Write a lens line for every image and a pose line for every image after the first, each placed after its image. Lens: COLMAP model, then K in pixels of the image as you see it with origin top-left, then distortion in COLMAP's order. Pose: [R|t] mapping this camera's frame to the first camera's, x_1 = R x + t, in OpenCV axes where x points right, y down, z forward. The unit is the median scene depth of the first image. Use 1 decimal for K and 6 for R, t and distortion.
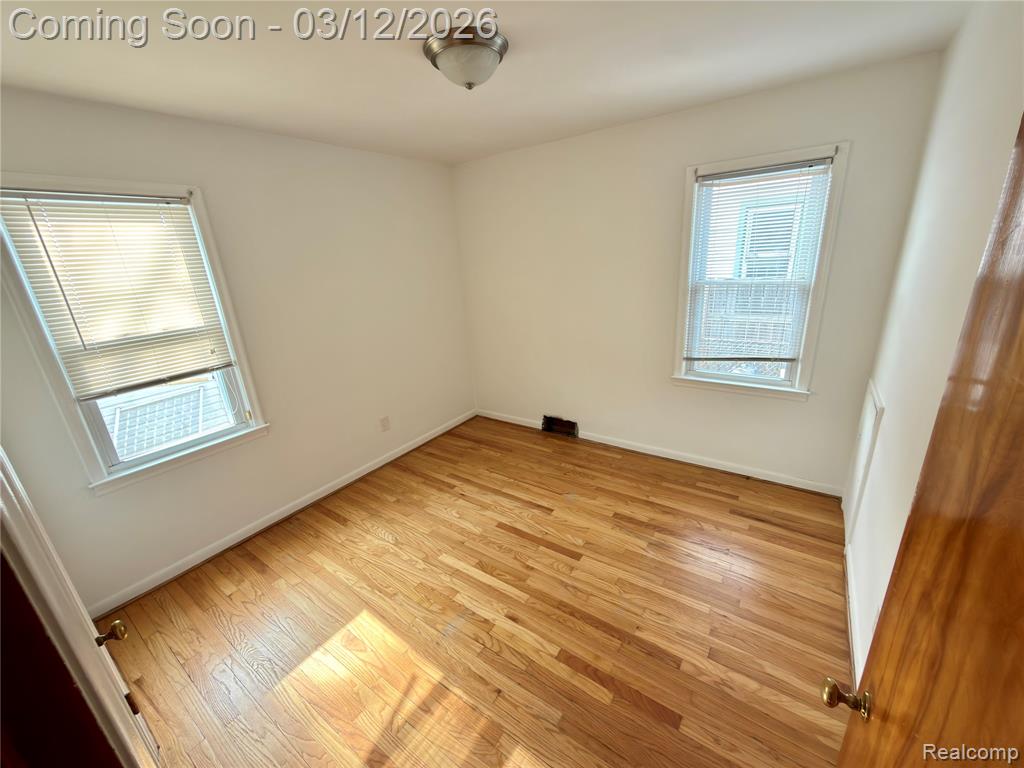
lens RADIAL K [[408.2, 0, 515.7], [0, 408.2, 385.2], [0, 0, 1]] dist [0.002800, 0.000216]
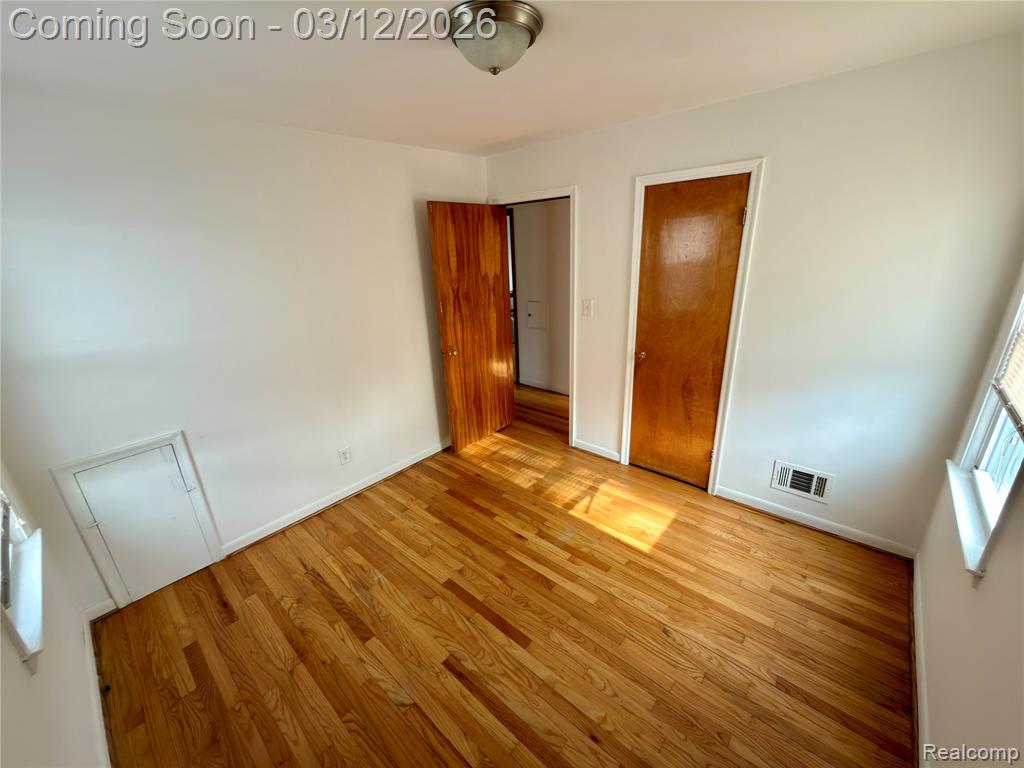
lens RADIAL K [[408.2, 0, 515.7], [0, 408.2, 385.2], [0, 0, 1]] dist [0.002800, 0.000216]
pose [[-0.987909, 0.065099, 0.140703, -0.174196], [0.137447, 0.787615, 0.600642, -0.512400], [-0.071719, 0.612719, -0.787040, 1.478622]]
